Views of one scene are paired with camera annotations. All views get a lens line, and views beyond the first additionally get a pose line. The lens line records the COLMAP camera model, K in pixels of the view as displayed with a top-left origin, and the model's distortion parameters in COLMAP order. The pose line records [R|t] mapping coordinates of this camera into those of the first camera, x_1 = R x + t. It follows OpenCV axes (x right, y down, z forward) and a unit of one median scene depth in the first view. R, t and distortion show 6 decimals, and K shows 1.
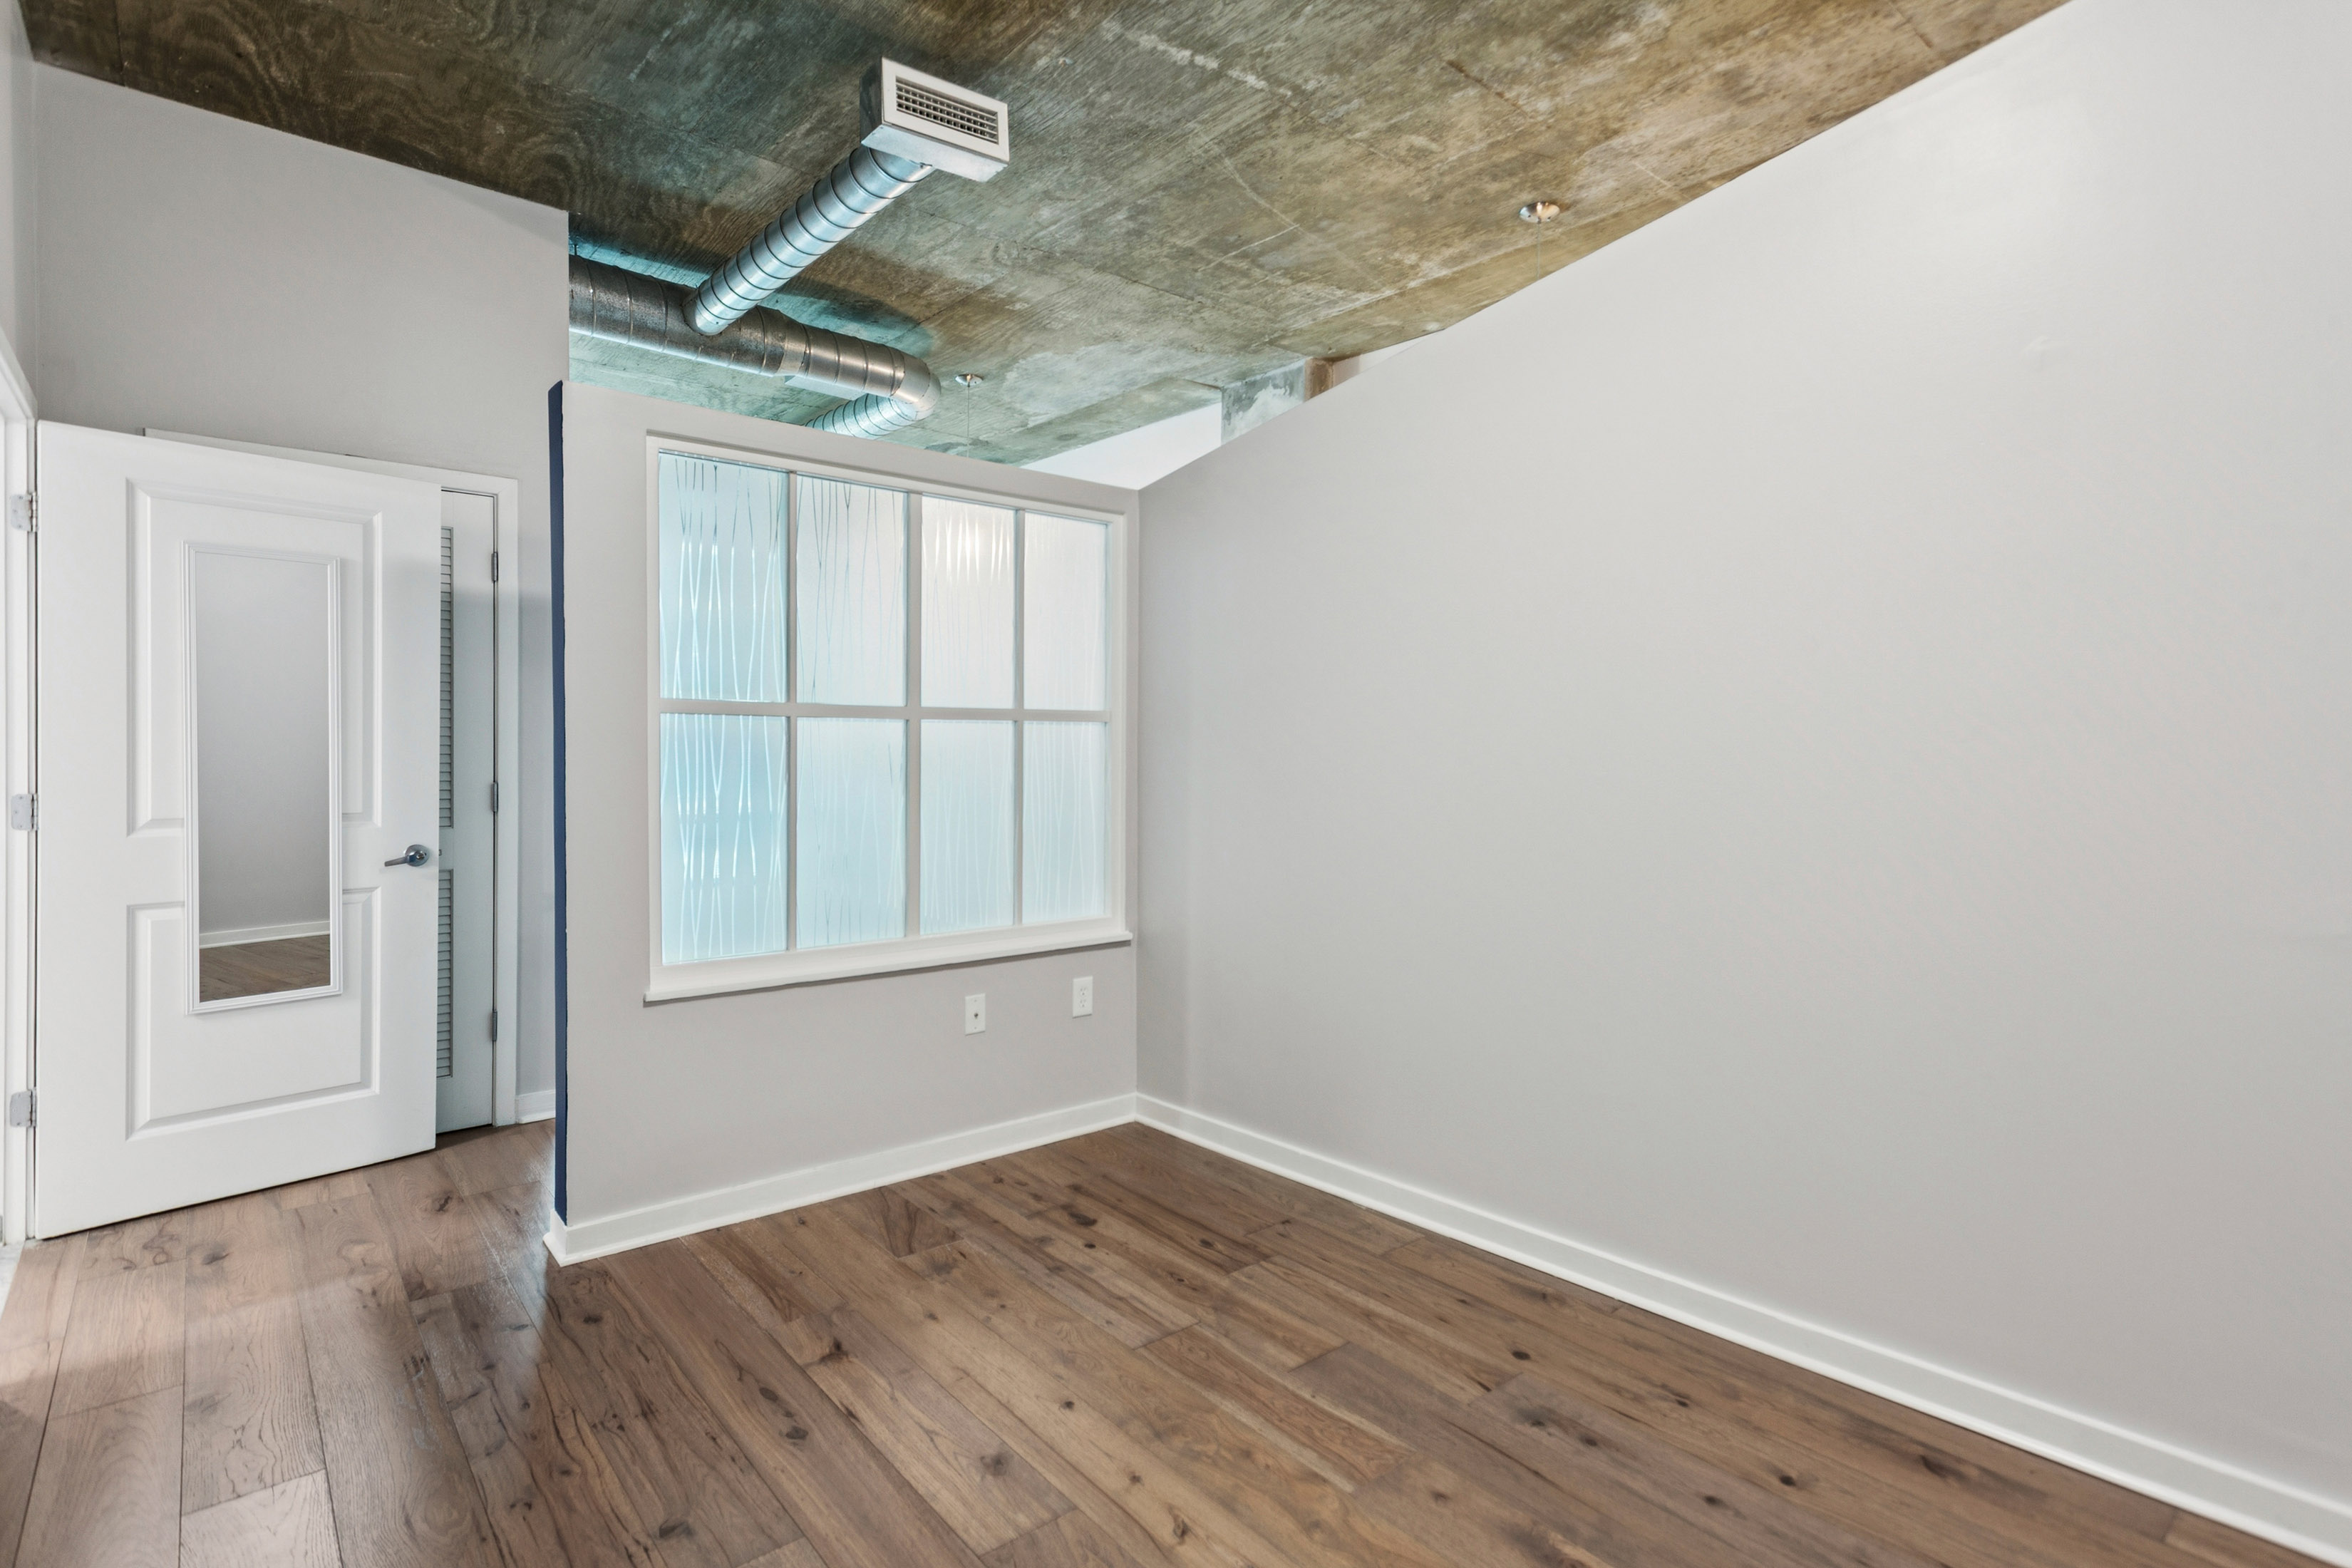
lens RADIAL K [[1124.0, 0, 1170.0], [0, 1124.0, 771.8], [0, 0, 1]] dist [0.010619, 0.001019]
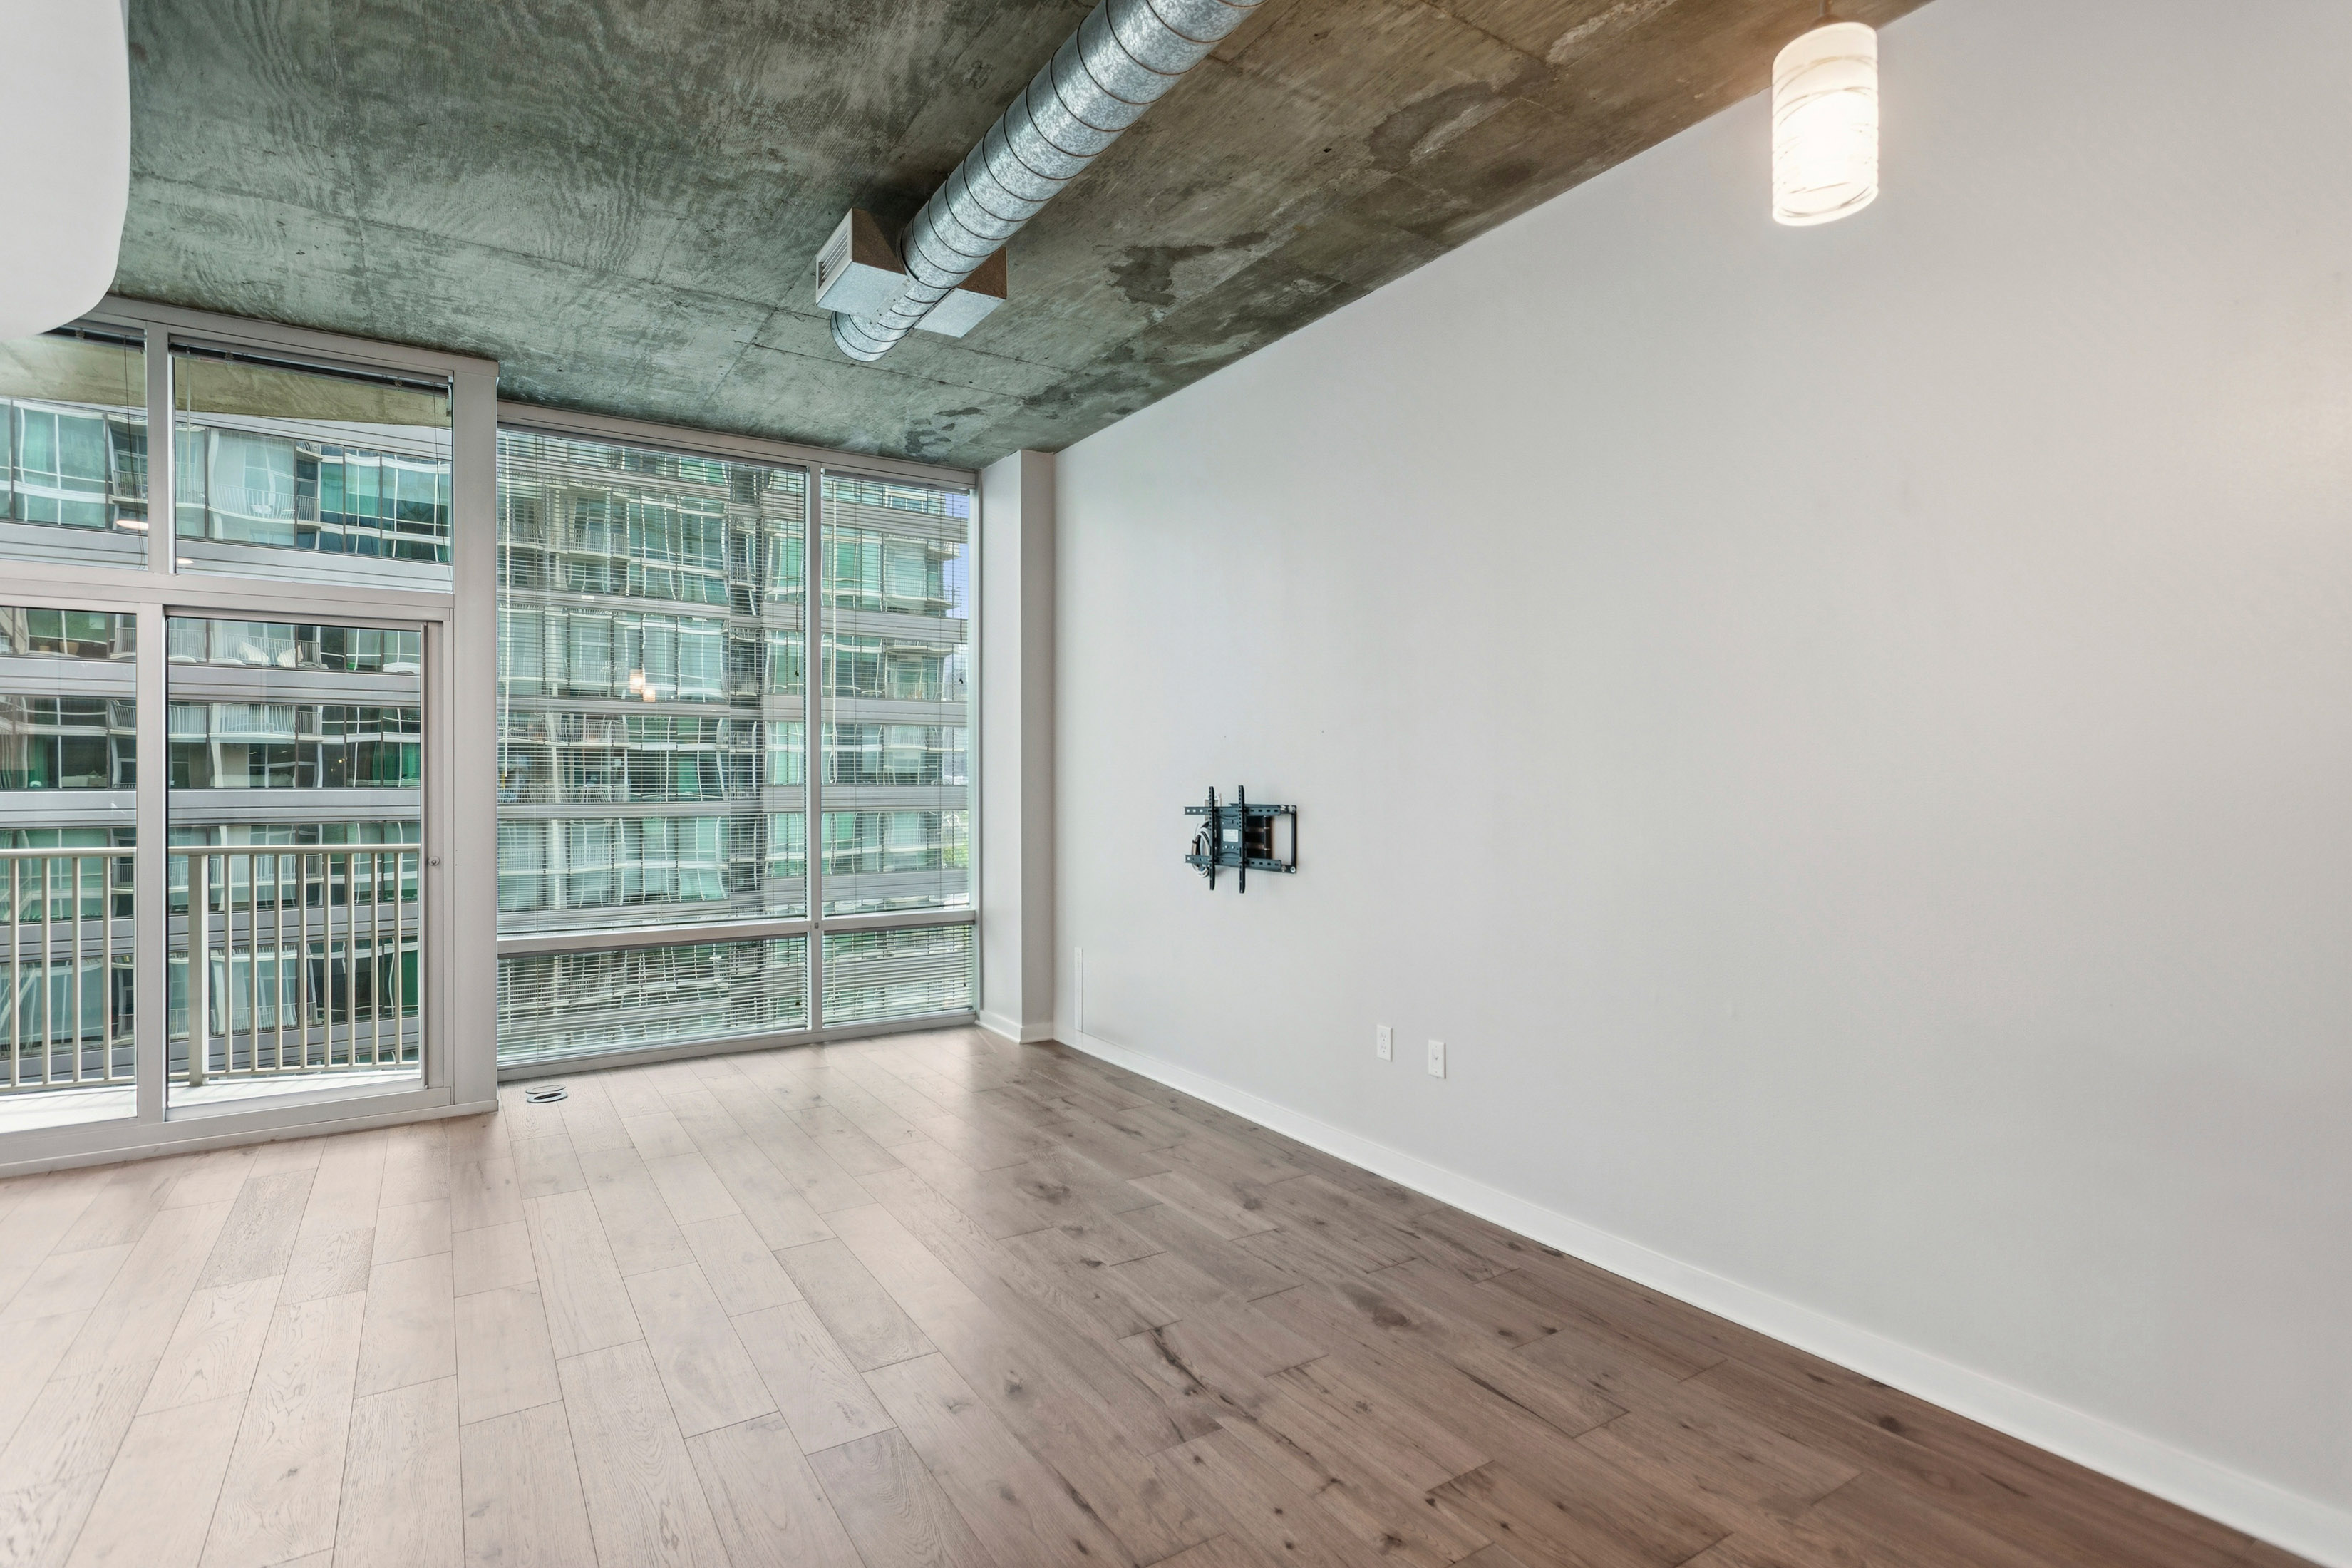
lens RADIAL K [[1153.6, 0, 1168.5], [0, 1153.6, 780.9], [0, 0, 1]] dist [-0.007098, 0.009730]
pose [[0.991814, -0.009993, -0.127302, -0.340723], [0.005800, 0.999430, -0.033261, -0.035045], [0.127562, 0.032251, 0.991306, 0.792507]]
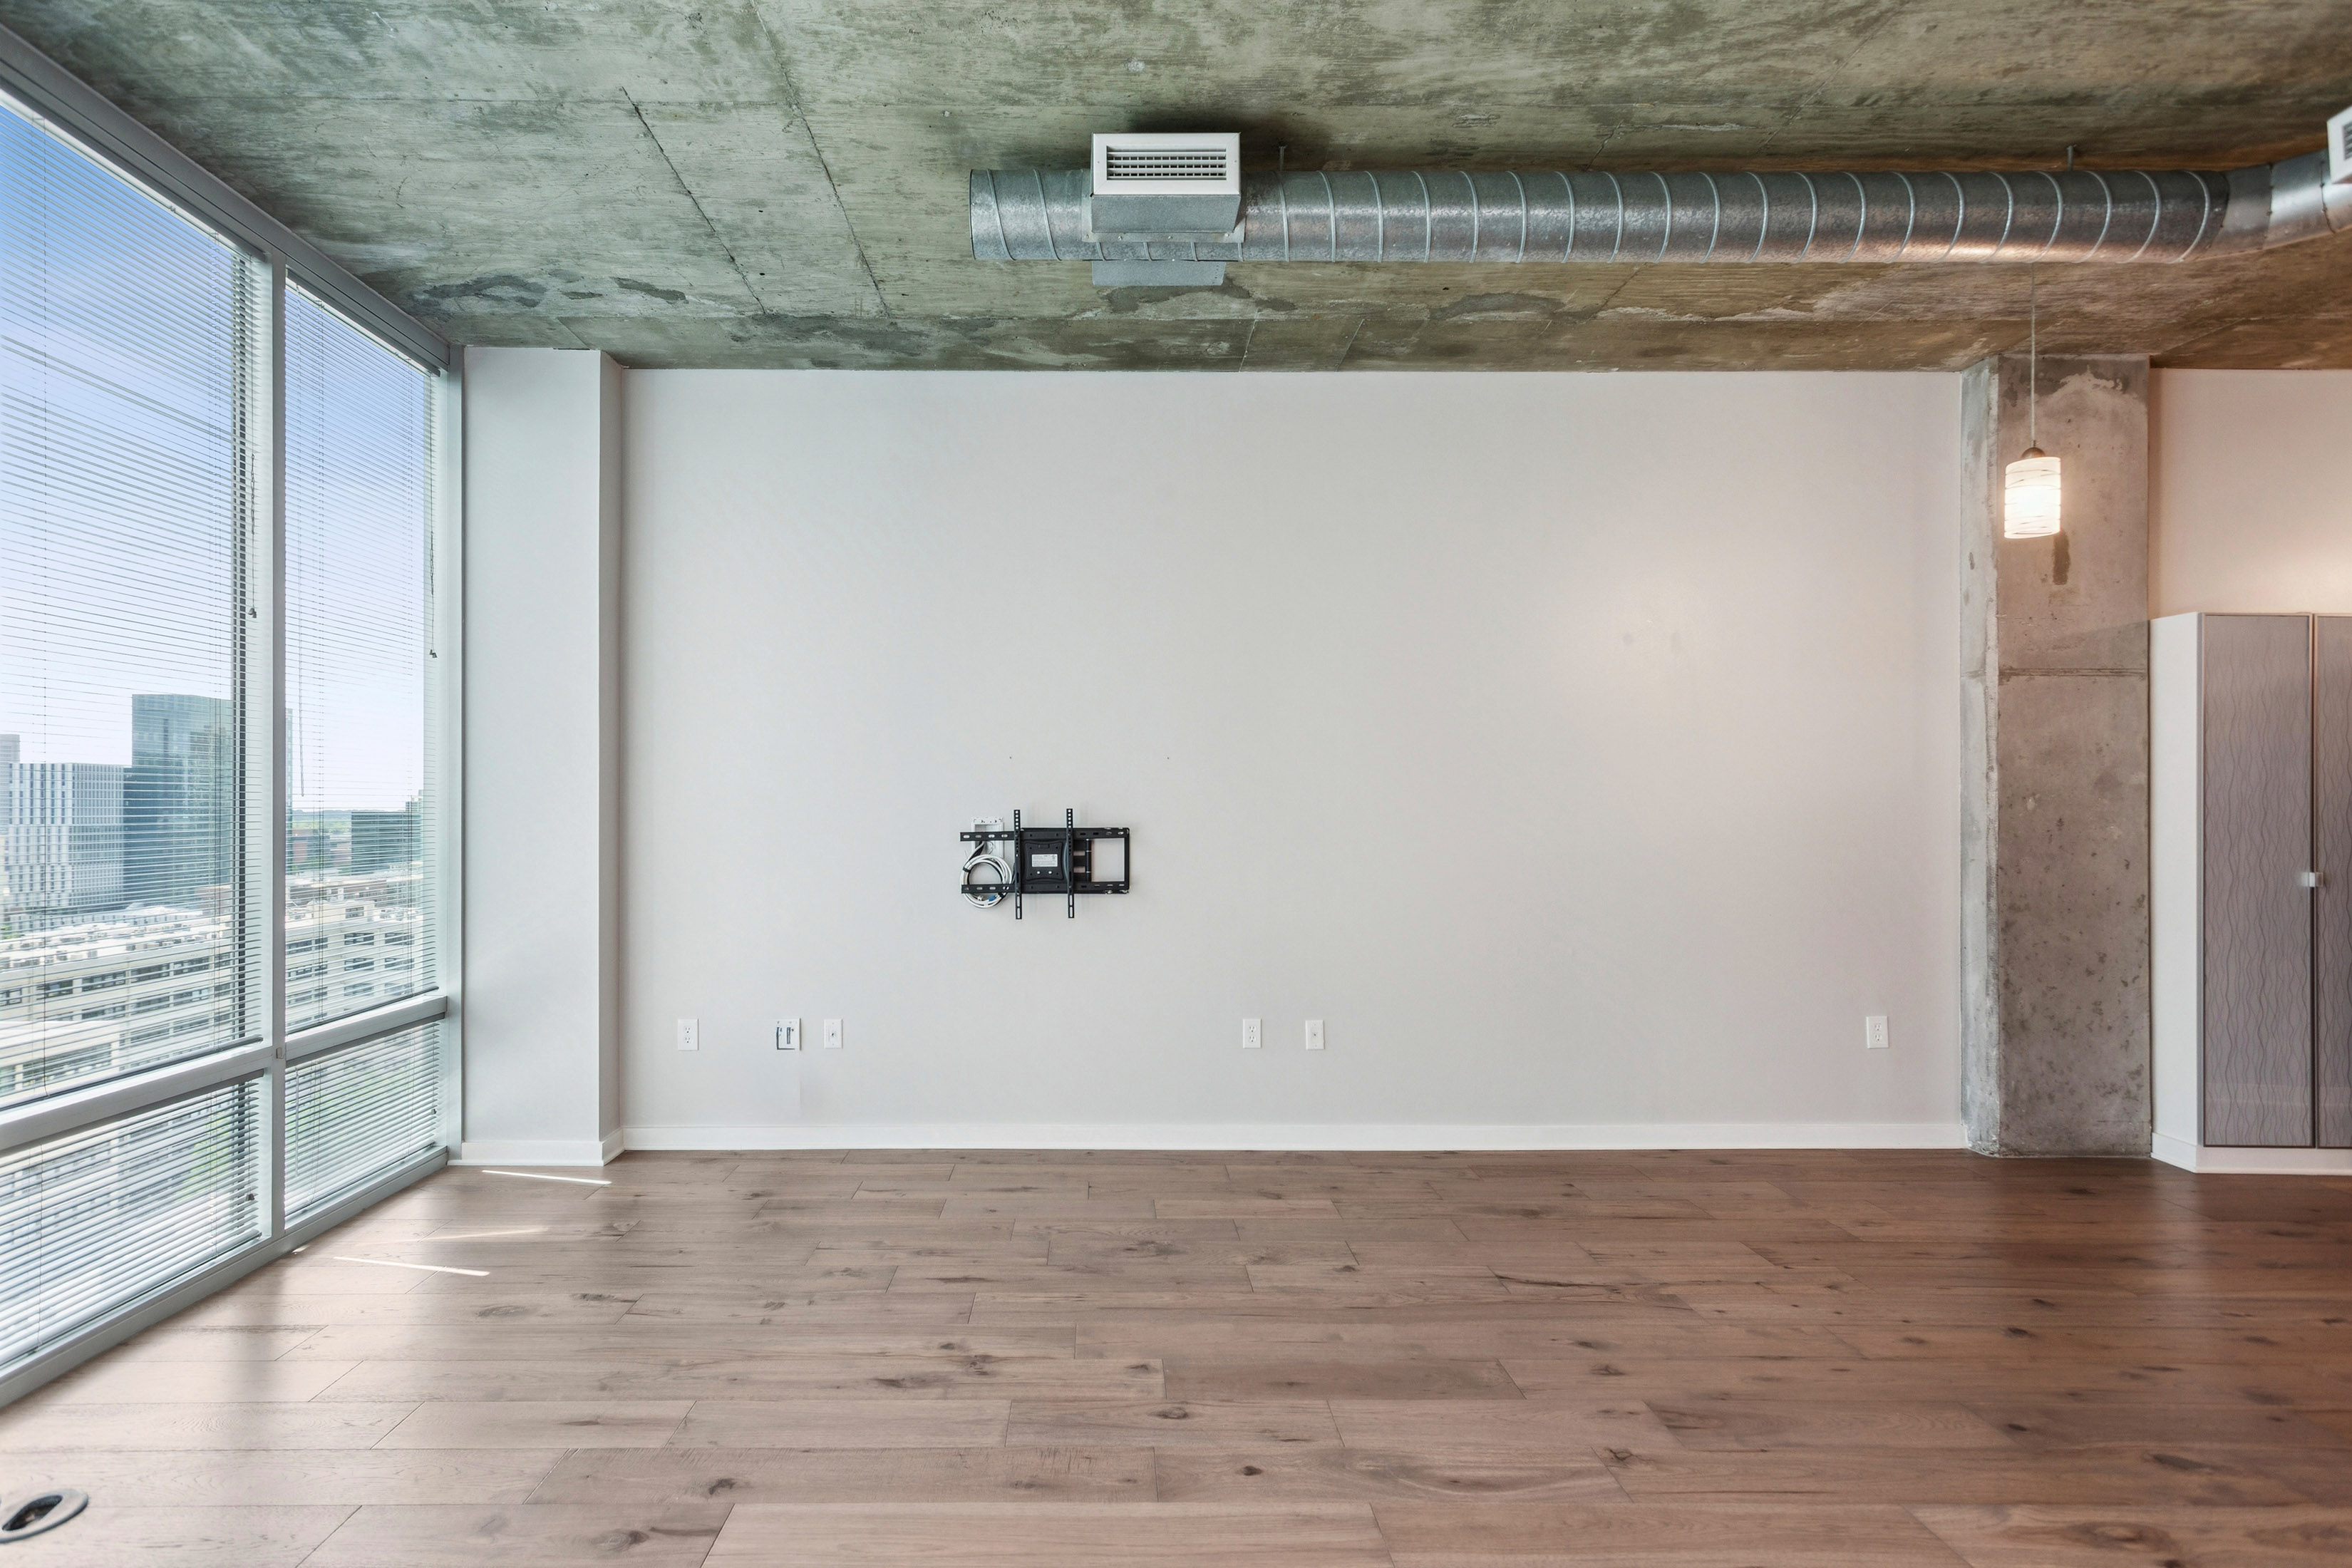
lens RADIAL K [[1155.8, 0, 1102.4], [0, 1155.8, 804.0], [0, 0, 1]] dist [0.006227, 0.002382]
pose [[0.641021, -0.004861, 0.767508, -1.083411], [0.031193, 0.999319, -0.019723, -0.046892], [-0.766889, 0.036584, 0.640736, 1.111503]]
